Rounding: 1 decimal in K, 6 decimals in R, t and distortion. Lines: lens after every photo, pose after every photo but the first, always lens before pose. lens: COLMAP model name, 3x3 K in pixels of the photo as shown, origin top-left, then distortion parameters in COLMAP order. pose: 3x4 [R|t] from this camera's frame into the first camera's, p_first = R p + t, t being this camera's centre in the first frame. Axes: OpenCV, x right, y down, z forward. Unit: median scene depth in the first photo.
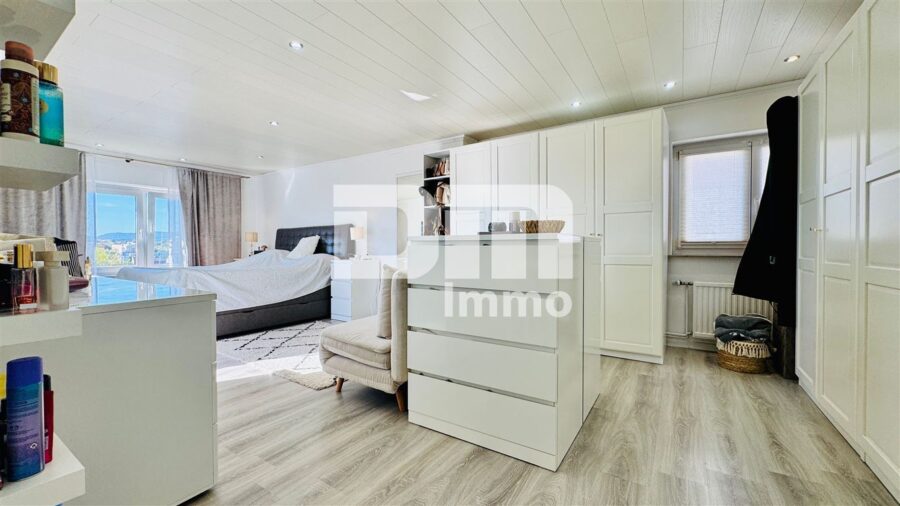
lens RADIAL K [[355.3, 0, 448.7], [0, 355.3, 252.2], [0, 0, 1]] dist [0.000241, -0.000004]
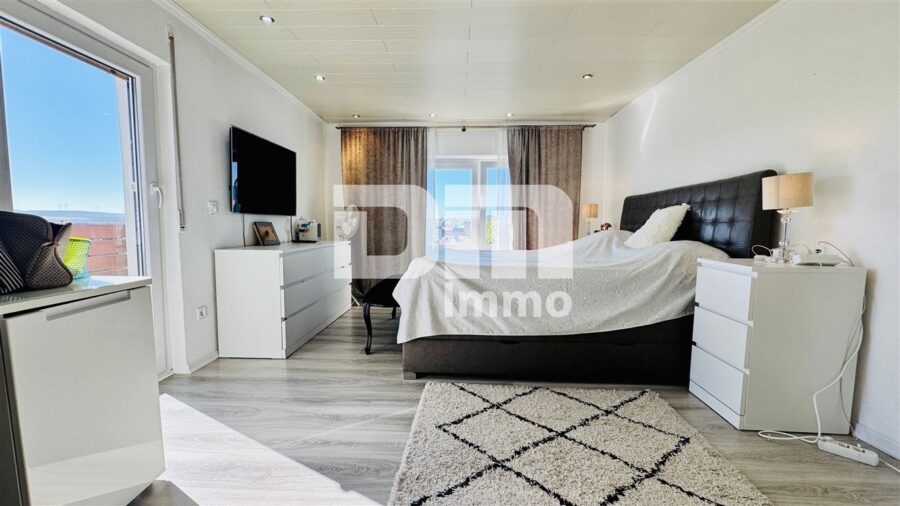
lens RADIAL K [[355.3, 0, 451.4], [0, 355.3, 254.3], [0, 0, 1]] dist [0.000241, -0.000004]
pose [[0.515649, 0.078995, -0.853150, -0.103569], [-0.016989, 0.996488, 0.081999, -0.011435], [0.856631, -0.027789, 0.515180, 0.452426]]
